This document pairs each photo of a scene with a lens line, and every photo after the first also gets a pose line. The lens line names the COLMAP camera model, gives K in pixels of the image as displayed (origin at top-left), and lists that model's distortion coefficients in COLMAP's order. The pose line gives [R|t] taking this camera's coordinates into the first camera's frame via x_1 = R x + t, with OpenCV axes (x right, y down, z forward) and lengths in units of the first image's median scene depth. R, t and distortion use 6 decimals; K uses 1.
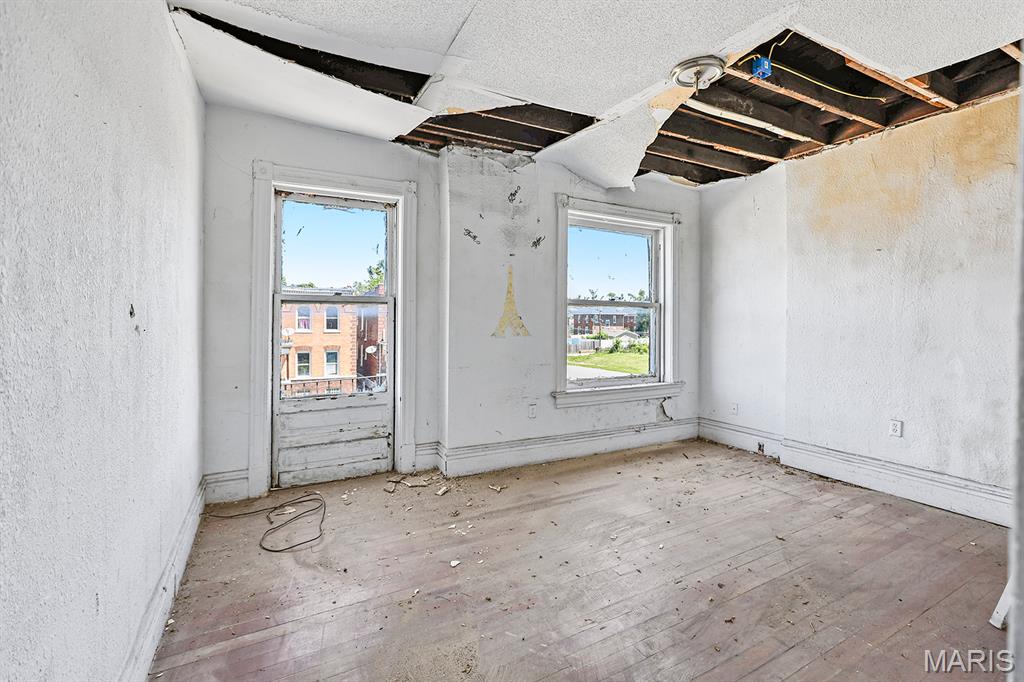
lens RADIAL K [[457.7, 0, 507.0], [0, 457.7, 317.6], [0, 0, 1]] dist [0.001485, 0.000032]
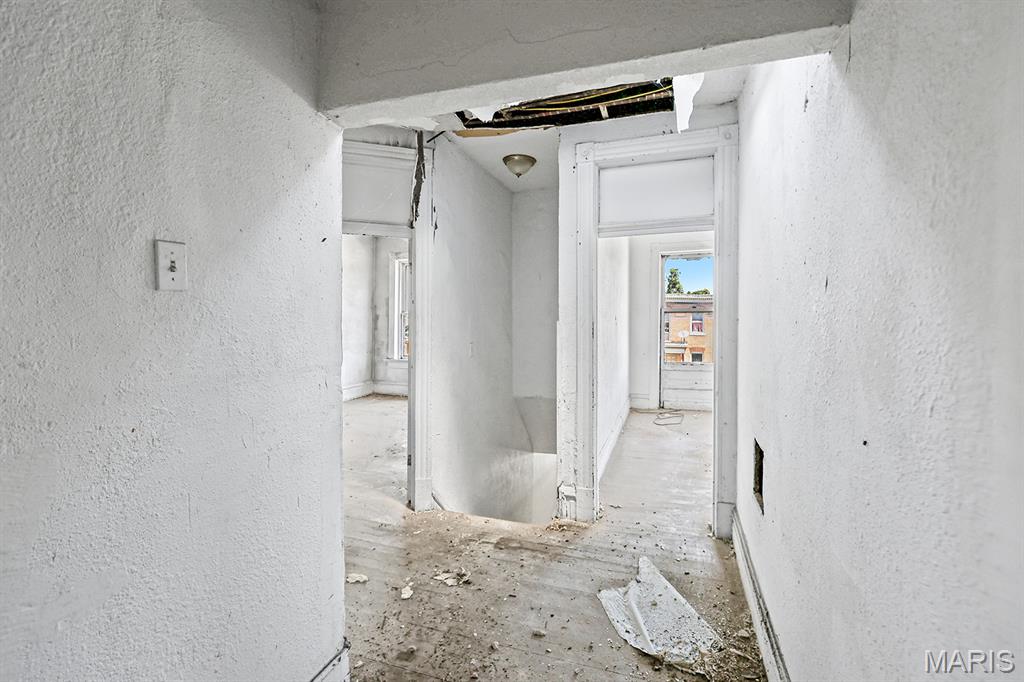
lens RADIAL K [[457.7, 0, 508.3], [0, 457.7, 320.4], [0, 0, 1]] dist [0.001485, 0.000032]
pose [[0.682495, -0.002394, -0.730886, 0.447700], [-0.000331, 0.999994, -0.003585, 0.006122], [0.730890, 0.002688, 0.682490, -0.764672]]
